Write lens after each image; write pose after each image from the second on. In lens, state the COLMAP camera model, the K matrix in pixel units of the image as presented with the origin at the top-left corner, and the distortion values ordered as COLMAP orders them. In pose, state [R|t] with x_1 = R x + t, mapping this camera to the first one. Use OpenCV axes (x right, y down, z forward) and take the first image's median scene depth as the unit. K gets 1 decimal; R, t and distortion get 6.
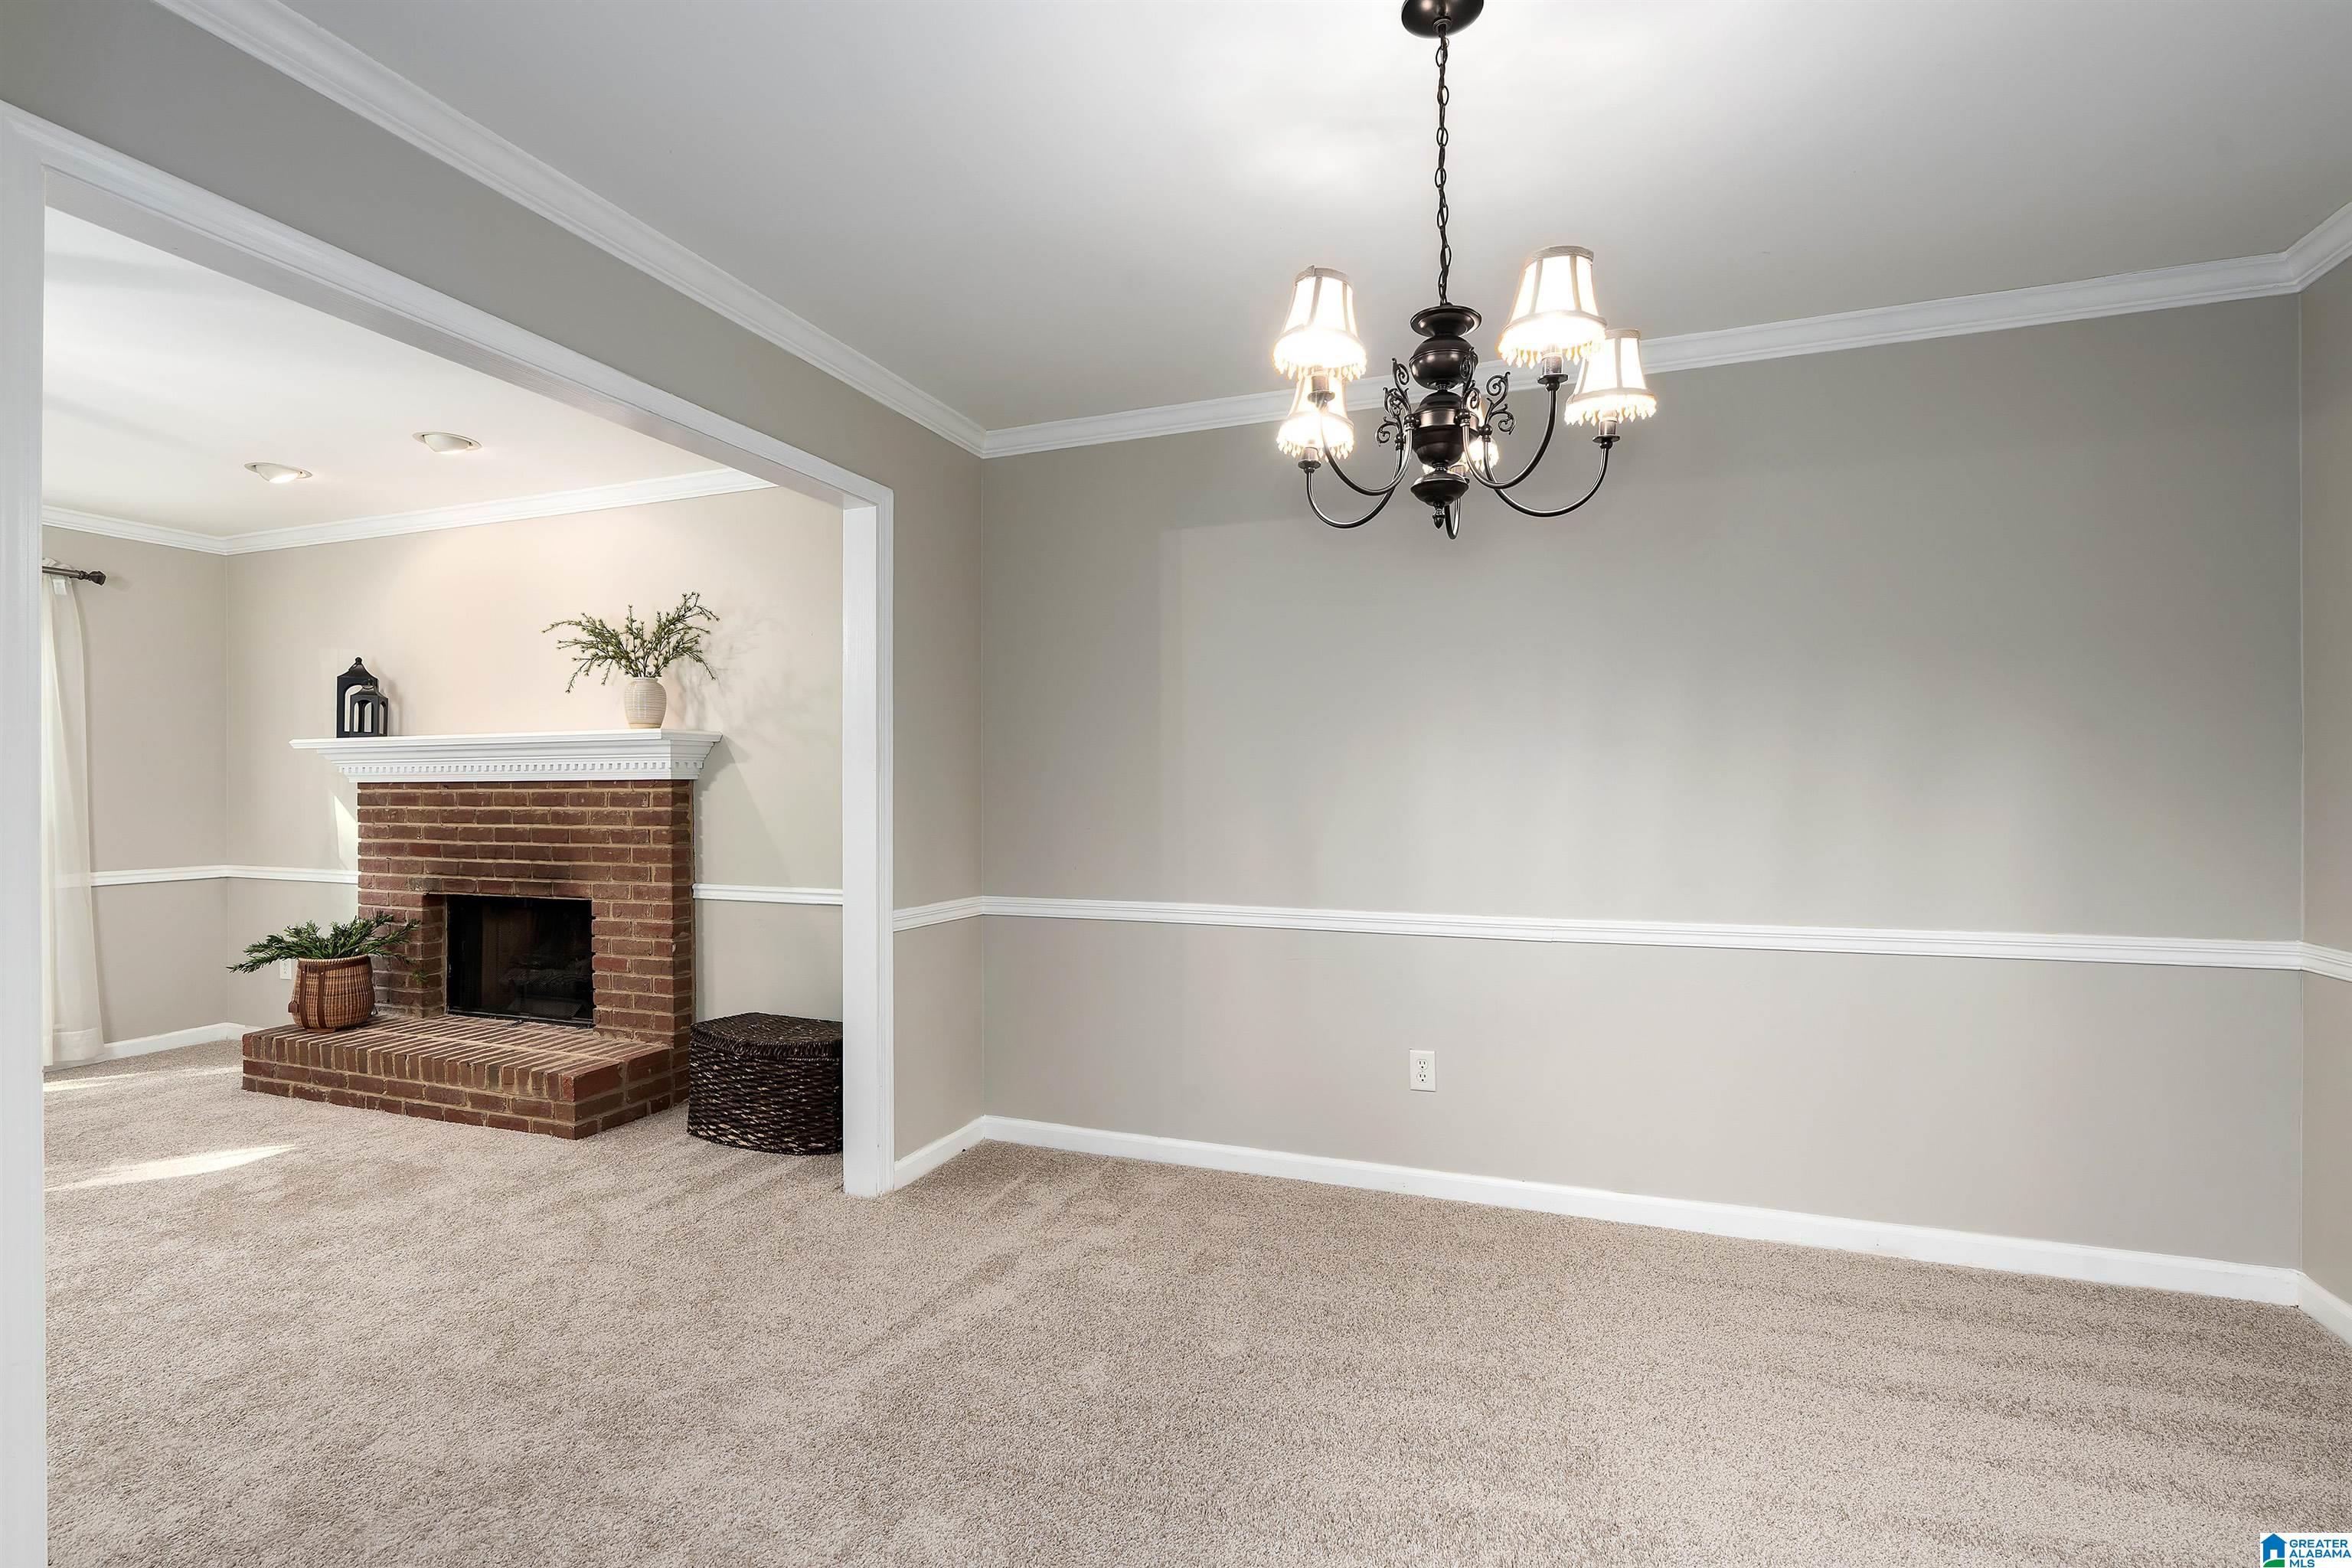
lens RADIAL K [[1110.0, 0, 1176.0], [0, 1110.0, 784.0], [0, 0, 1]] dist [-0.001952, -0.000250]
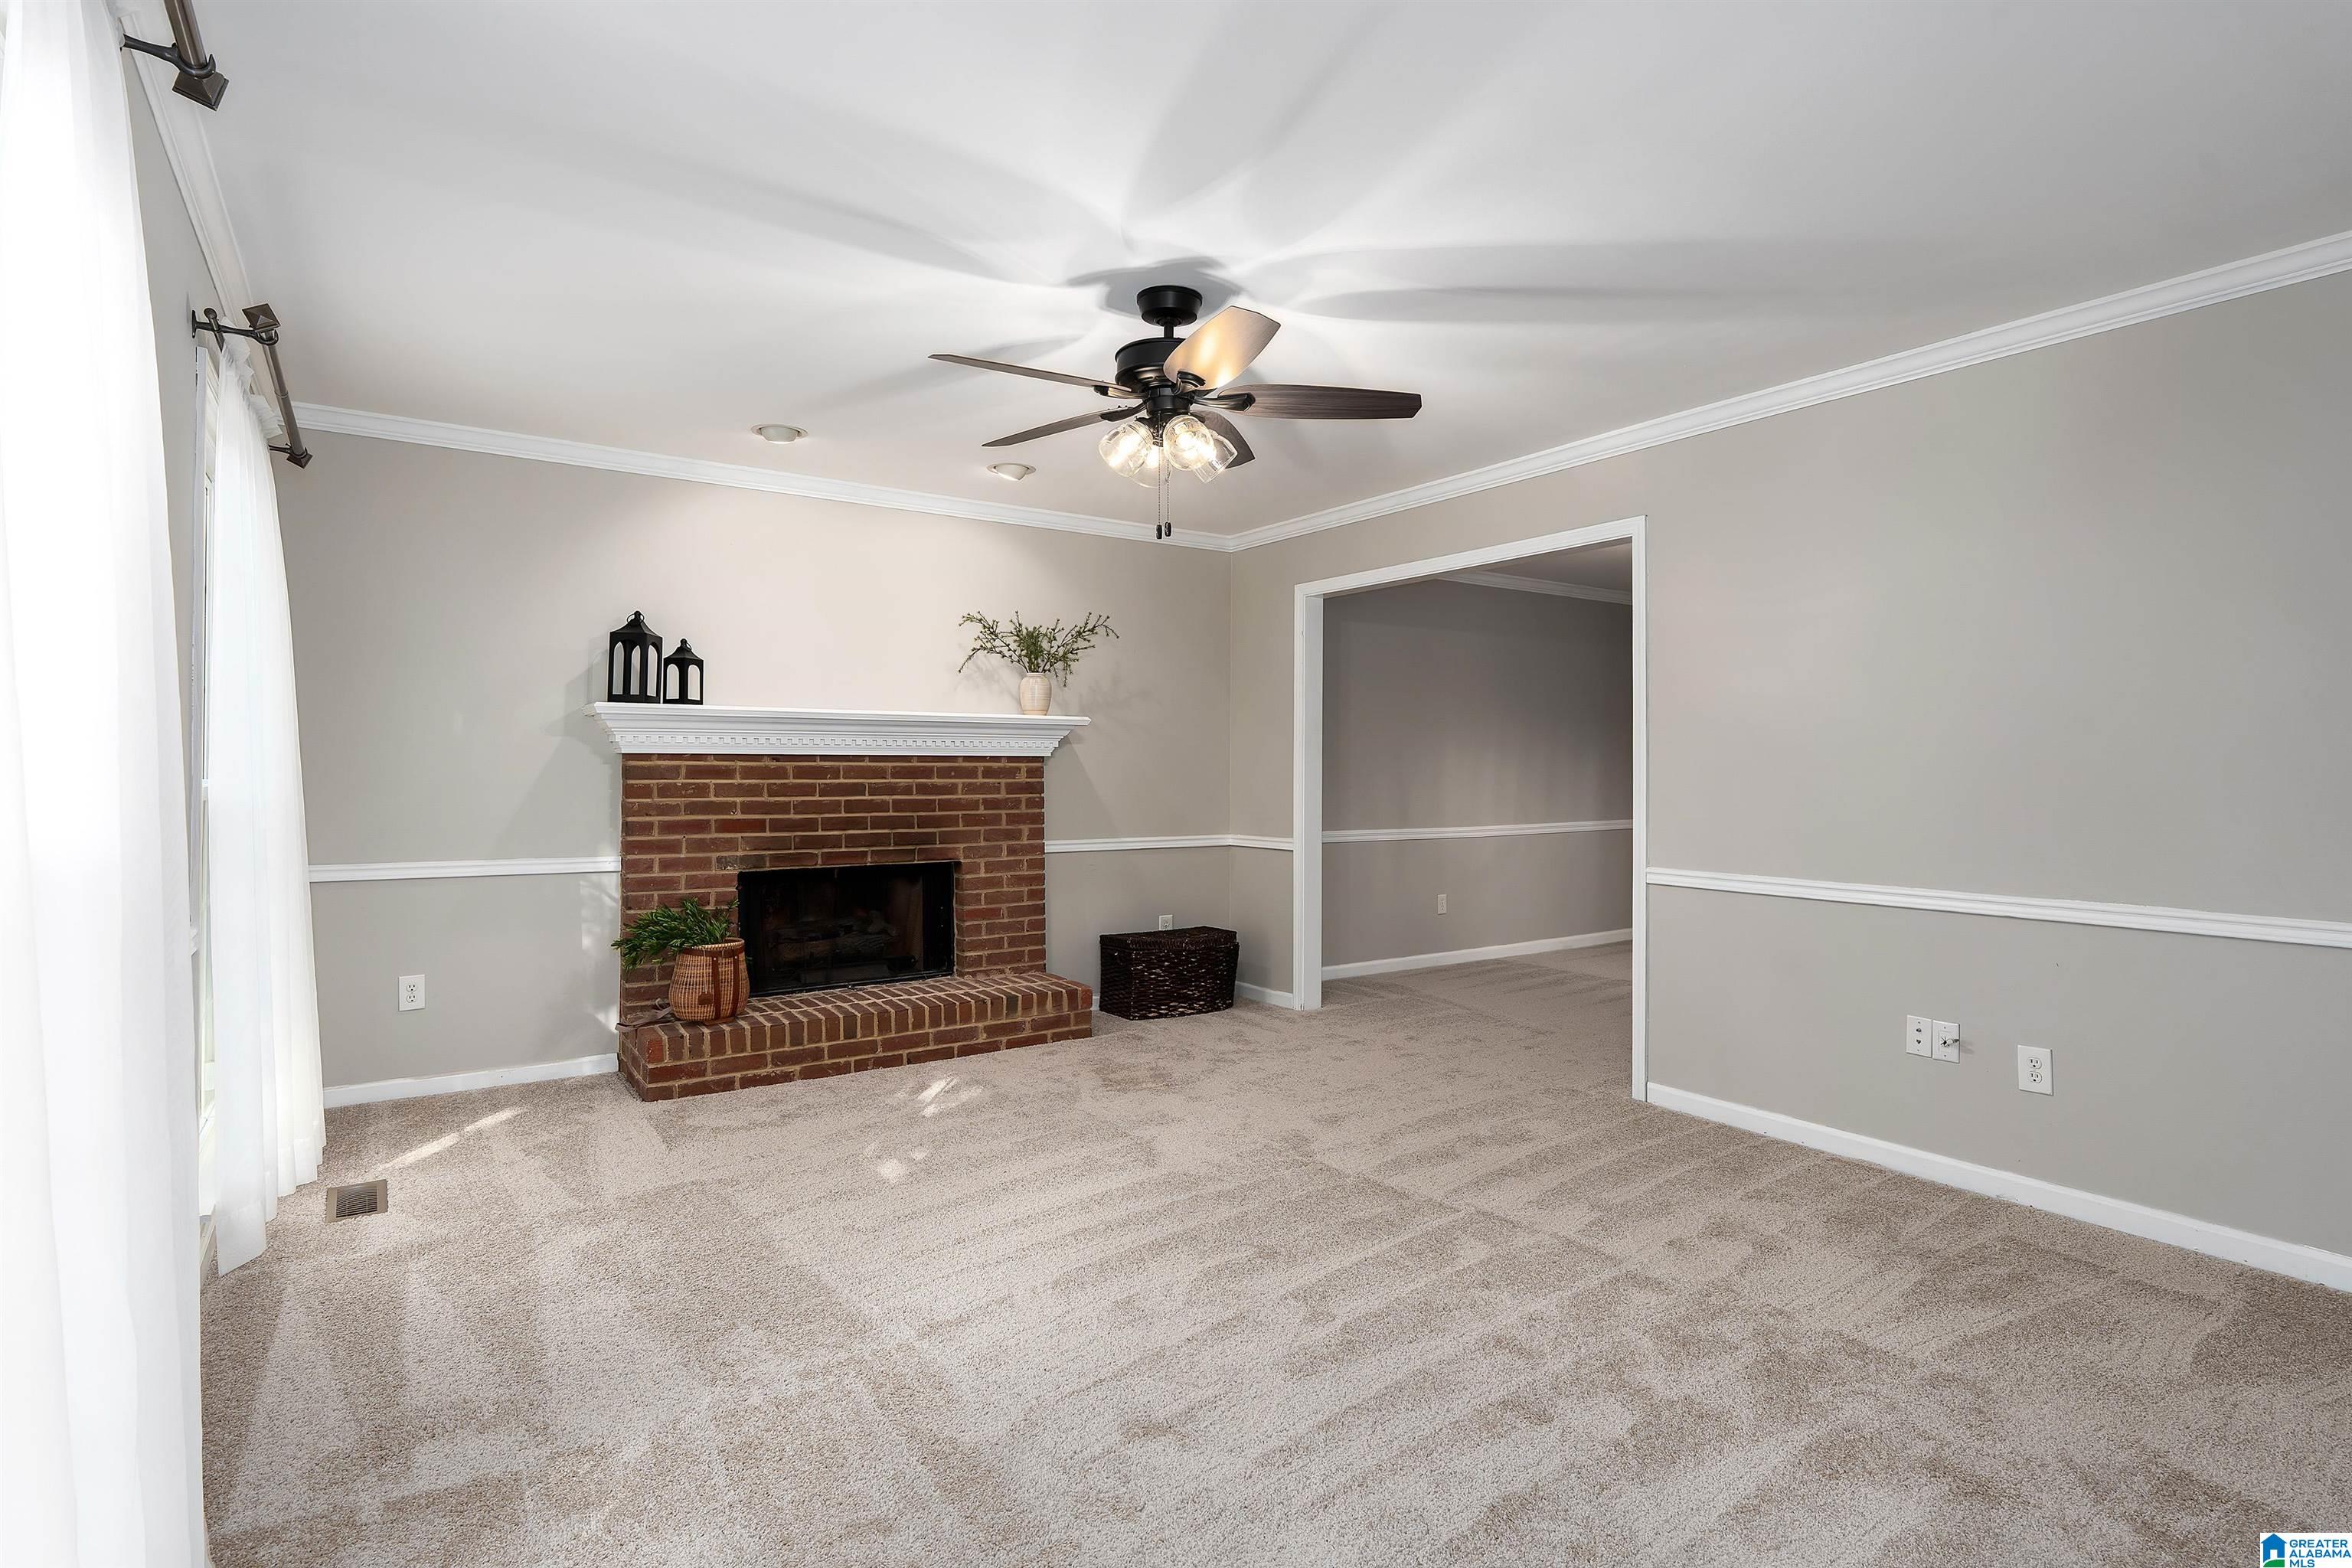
lens RADIAL K [[1163.0, 0, 1176.0], [0, 1163.0, 784.0], [0, 0, 1]] dist [-0.000524, -0.000052]
pose [[0.570084, -0.005186, 0.821570, -1.390991], [-0.005836, 0.999929, 0.010361, 0.012221], [-0.821566, -0.010701, 0.570013, 0.138112]]
